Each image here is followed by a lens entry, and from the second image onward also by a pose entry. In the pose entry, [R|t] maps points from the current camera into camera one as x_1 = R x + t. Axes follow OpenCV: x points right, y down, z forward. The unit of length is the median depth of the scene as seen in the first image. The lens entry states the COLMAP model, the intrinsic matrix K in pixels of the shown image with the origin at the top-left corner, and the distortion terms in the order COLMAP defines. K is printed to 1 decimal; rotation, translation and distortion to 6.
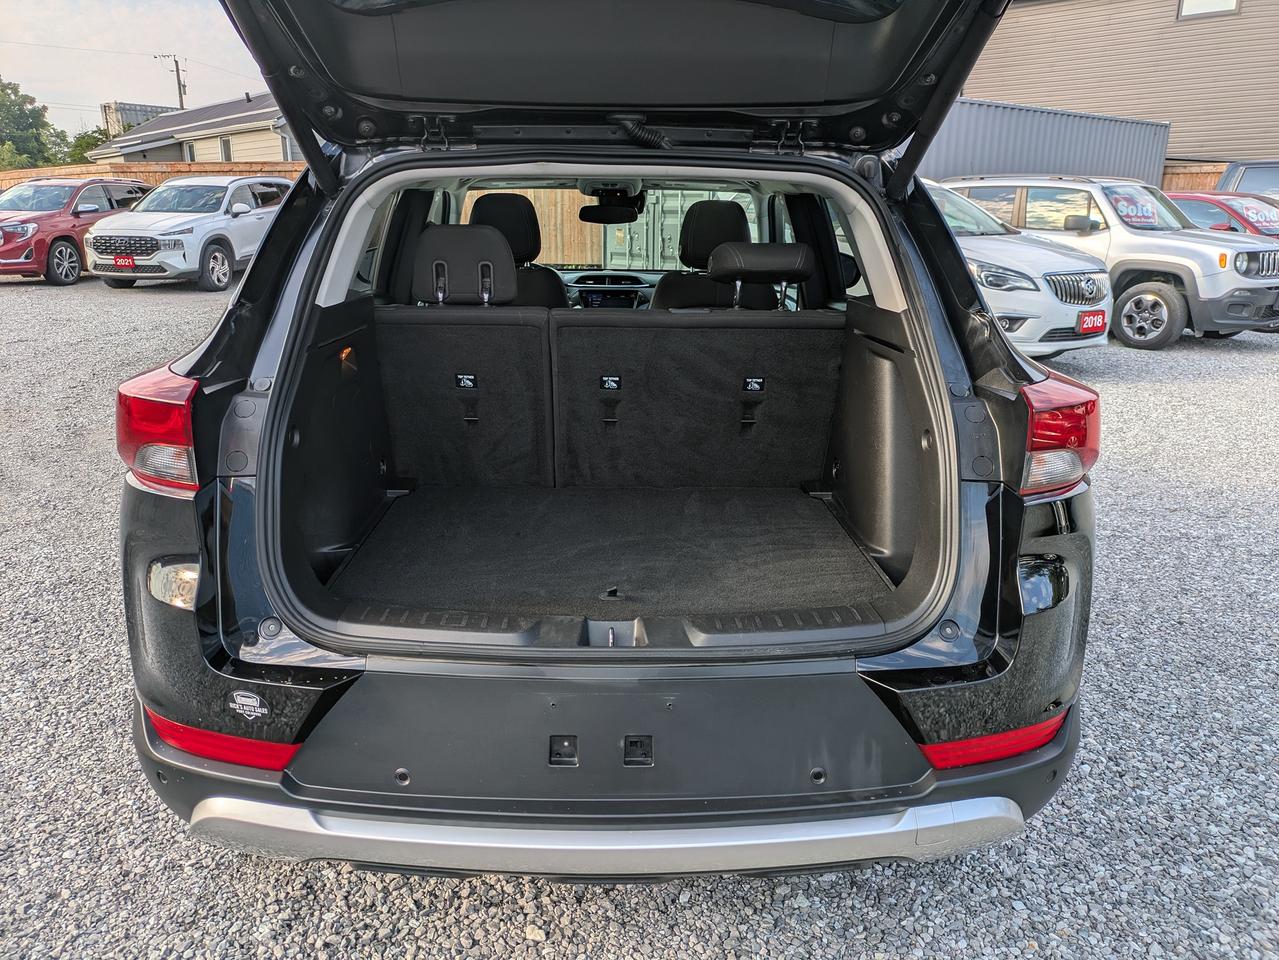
lens RADIAL K [[938.4, 0, 633.7], [0, 938.4, 485.4], [0, 0, 1]] dist [-0.008580, 0.021324]
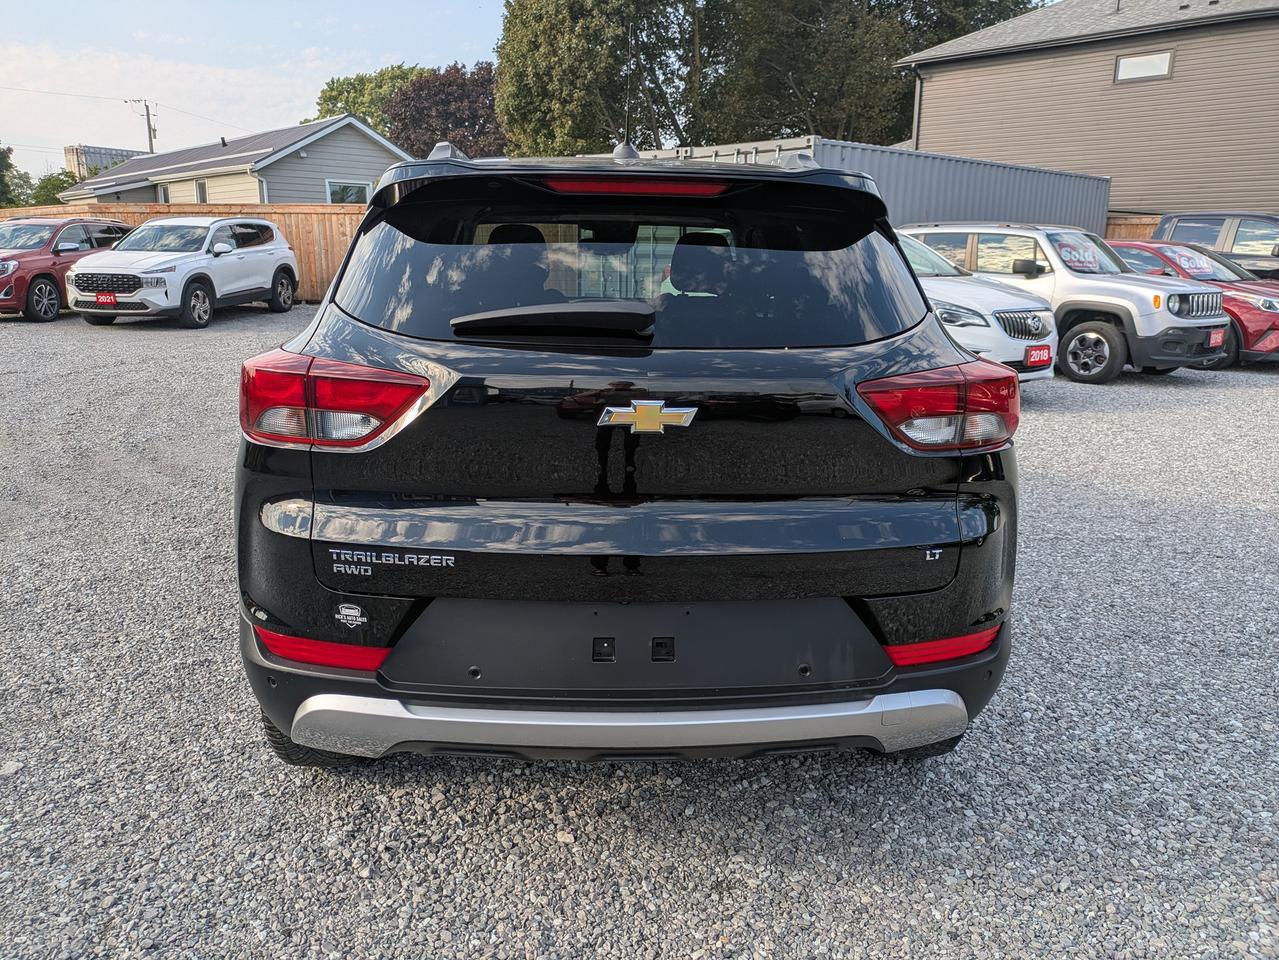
lens RADIAL K [[938.4, 0, 641.8], [0, 938.4, 481.0], [0, 0, 1]] dist [-0.008580, 0.021324]
pose [[0.999070, -0.002218, 0.043053, -0.039710], [0.004399, 0.998708, -0.050635, 0.061383], [-0.042885, 0.050778, 0.997789, -0.137100]]
